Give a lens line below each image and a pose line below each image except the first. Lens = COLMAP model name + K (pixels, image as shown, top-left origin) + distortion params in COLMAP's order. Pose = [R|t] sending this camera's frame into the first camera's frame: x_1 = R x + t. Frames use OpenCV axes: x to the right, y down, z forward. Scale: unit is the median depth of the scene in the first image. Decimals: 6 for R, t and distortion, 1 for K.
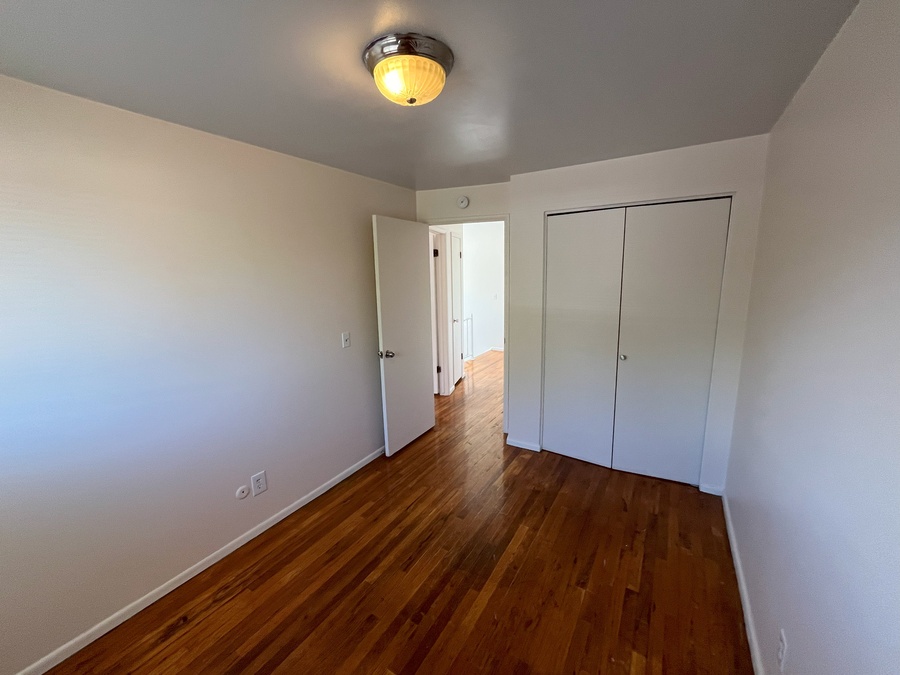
lens RADIAL K [[364.1, 0, 450.9], [0, 364.1, 339.3], [0, 0, 1]] dist [-0.000927, -0.000267]
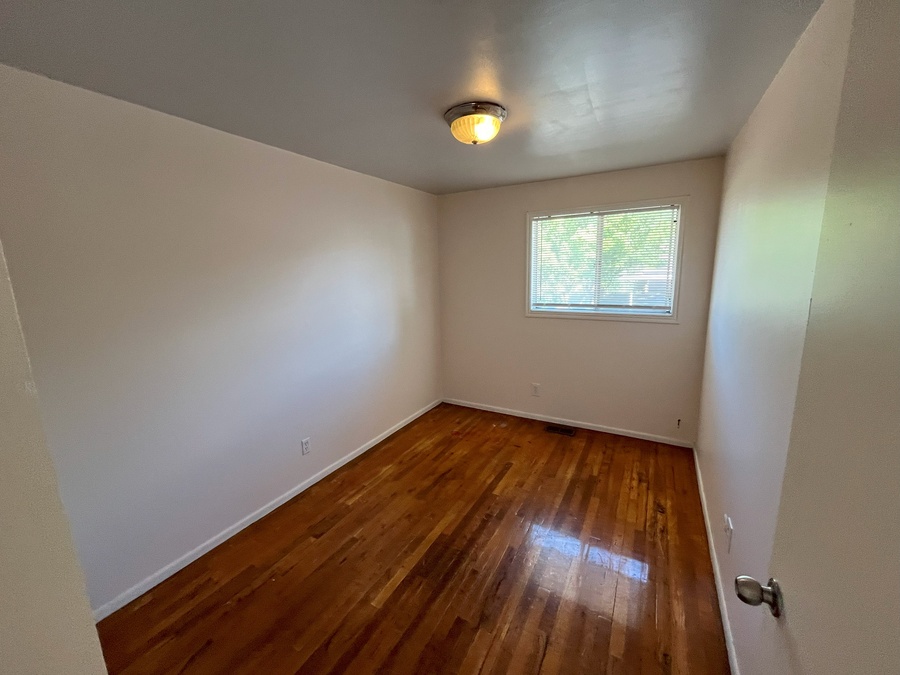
lens RADIAL K [[364.1, 0, 453.5], [0, 364.1, 334.9], [0, 0, 1]] dist [-0.000927, -0.000267]
pose [[-0.997794, 0.054695, -0.037625, 0.049382], [0.037816, 0.934093, 0.355020, -0.333772], [0.054563, 0.352814, -0.934101, 1.863811]]
